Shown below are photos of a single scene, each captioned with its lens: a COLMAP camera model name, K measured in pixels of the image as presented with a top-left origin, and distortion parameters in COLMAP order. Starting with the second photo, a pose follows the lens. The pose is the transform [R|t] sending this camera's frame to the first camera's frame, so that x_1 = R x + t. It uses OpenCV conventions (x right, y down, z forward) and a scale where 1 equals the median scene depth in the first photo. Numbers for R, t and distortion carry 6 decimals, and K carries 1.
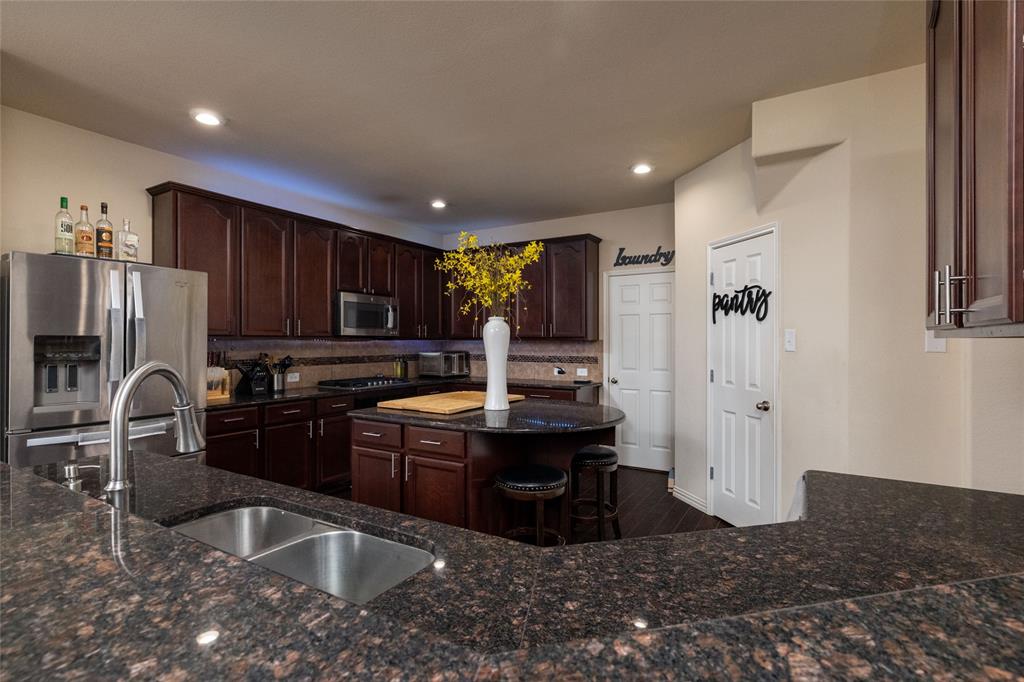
lens RADIAL K [[491.7, 0, 513.3], [0, 491.7, 342.8], [0, 0, 1]] dist [-0.000143, 0.000049]
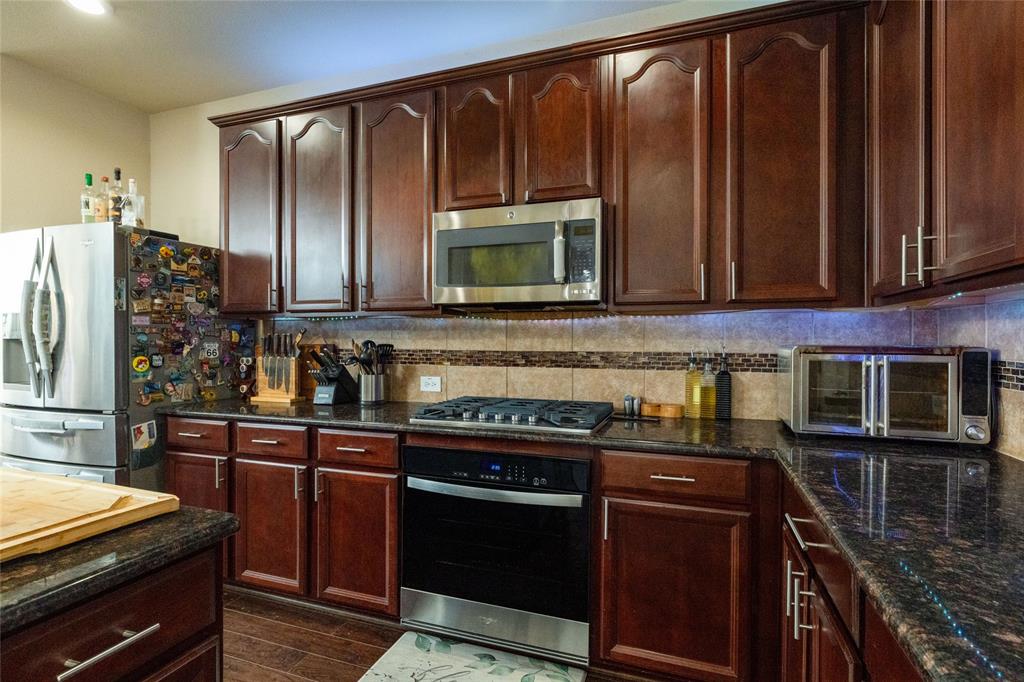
lens RADIAL K [[512.2, 0, 507.1], [0, 512.2, 340.7], [0, 0, 1]] dist [0.000500, 0.000896]
pose [[0.186763, 0.004301, -0.982396, 0.139985], [-0.002868, 0.999989, 0.003833, 0.016875], [0.982401, 0.002102, 0.186773, 0.918216]]
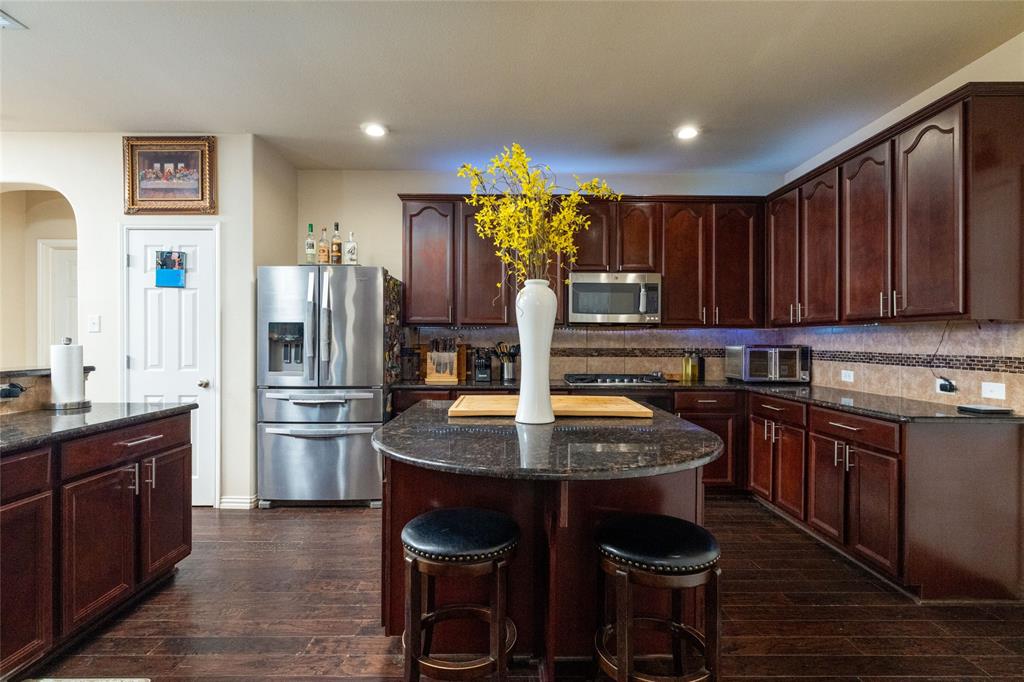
lens RADIAL K [[512.2, 0, 508.3], [0, 512.2, 344.3], [0, 0, 1]] dist [0.000500, 0.000896]
pose [[0.520675, 0.006426, -0.853731, 0.346660], [-0.005816, 0.999975, 0.003979, 0.019306], [0.853735, 0.002894, 0.520699, 0.407741]]
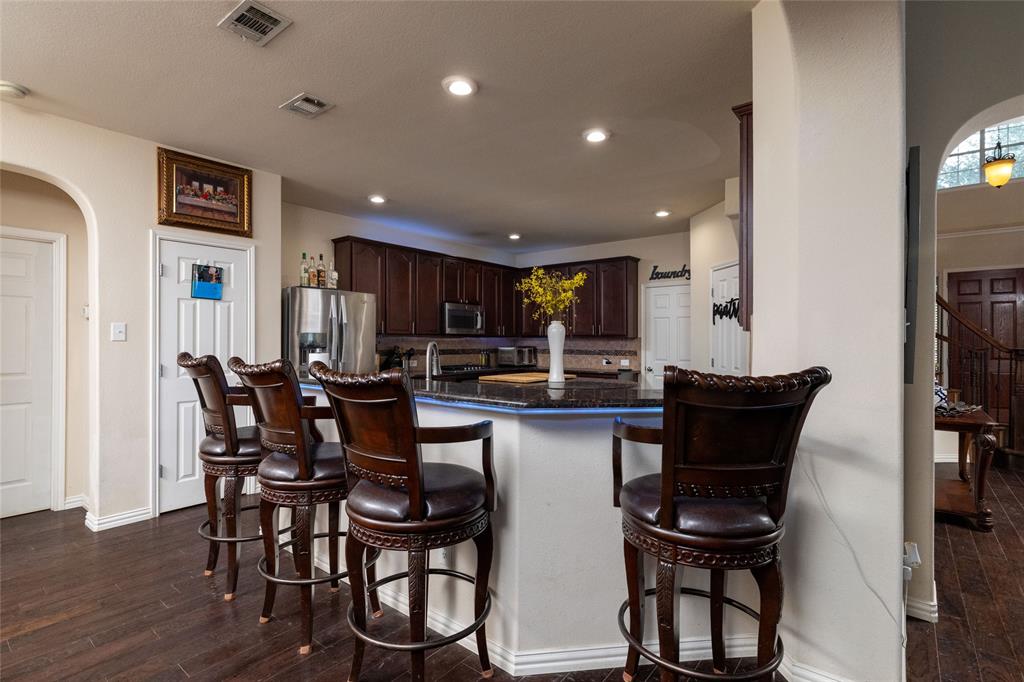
lens RADIAL K [[491.7, 0, 513.5], [0, 491.7, 340.2], [0, 0, 1]] dist [-0.000143, 0.000049]
pose [[0.991533, 0.001318, -0.129846, 0.021243], [-0.001995, 0.999985, -0.005081, 0.009409], [0.129838, 0.005297, 0.991521, -0.344021]]
